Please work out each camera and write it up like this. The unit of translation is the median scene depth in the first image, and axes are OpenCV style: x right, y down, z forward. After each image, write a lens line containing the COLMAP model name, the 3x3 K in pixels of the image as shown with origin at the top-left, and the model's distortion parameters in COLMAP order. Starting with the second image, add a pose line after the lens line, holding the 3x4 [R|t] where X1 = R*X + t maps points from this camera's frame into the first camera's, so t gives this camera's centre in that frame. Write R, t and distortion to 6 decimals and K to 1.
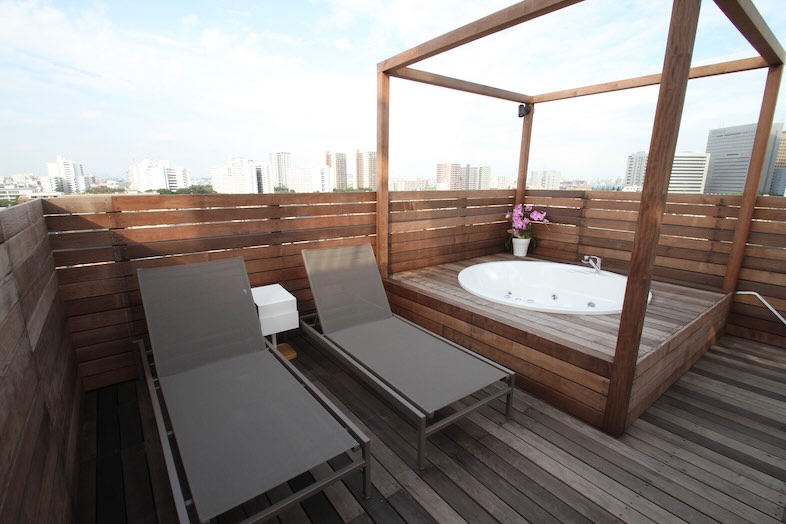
lens RADIAL K [[364.8, 0, 394.1], [0, 364.8, 267.8], [0, 0, 1]] dist [0.000387, -0.007070]
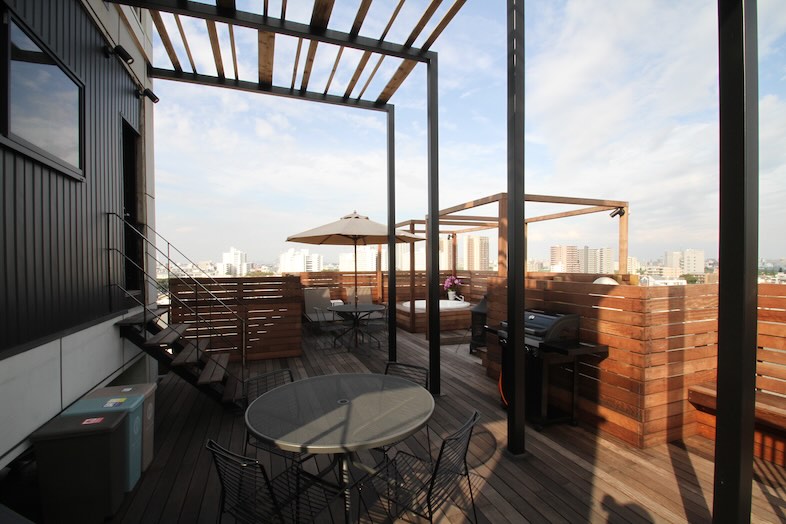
lens RADIAL K [[364.8, 0, 393.4], [0, 364.8, 267.0], [0, 0, 1]] dist [0.000387, -0.007070]
pose [[0.953311, -0.008715, -0.301865, 0.694978], [-0.059471, 0.974591, -0.215952, 0.275754], [0.296077, 0.223821, 0.928570, -1.205051]]
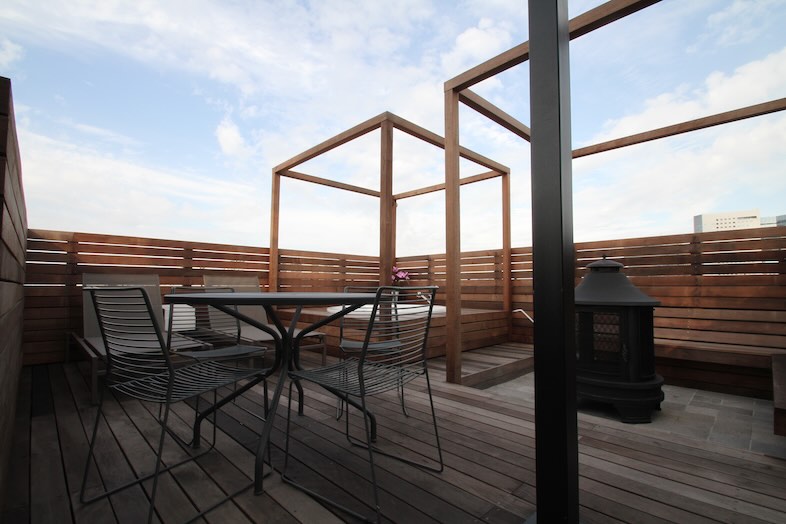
lens RADIAL K [[364.8, 0, 396.0], [0, 364.8, 268.3], [0, 0, 1]] dist [0.000387, -0.007070]
pose [[0.992714, 0.002743, 0.120463, 0.205476], [0.031490, 0.959092, -0.281338, 0.217043], [-0.116307, 0.283081, 0.952018, -0.302572]]
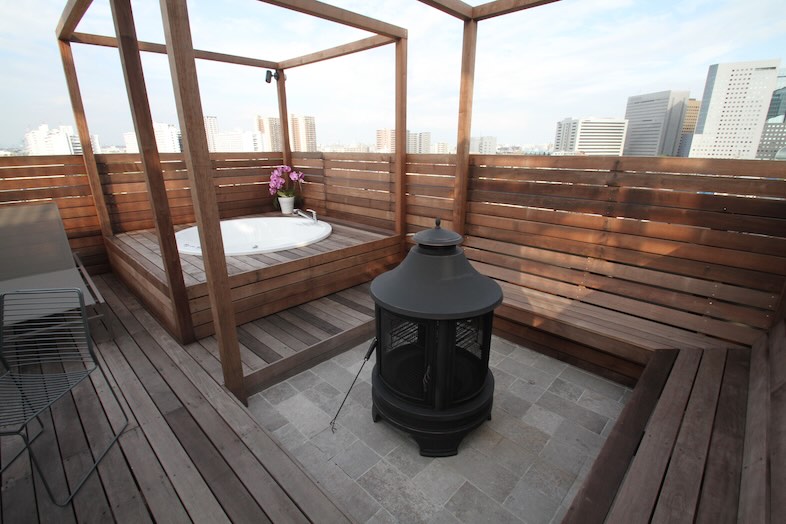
lens RADIAL K [[364.8, 0, 395.1], [0, 364.8, 269.7], [0, 0, 1]] dist [0.000387, -0.007070]
pose [[0.988350, -0.054396, 0.142143, 0.518185], [0.041589, 0.994930, 0.091570, 0.050530], [-0.146404, -0.084592, 0.985601, -0.154575]]
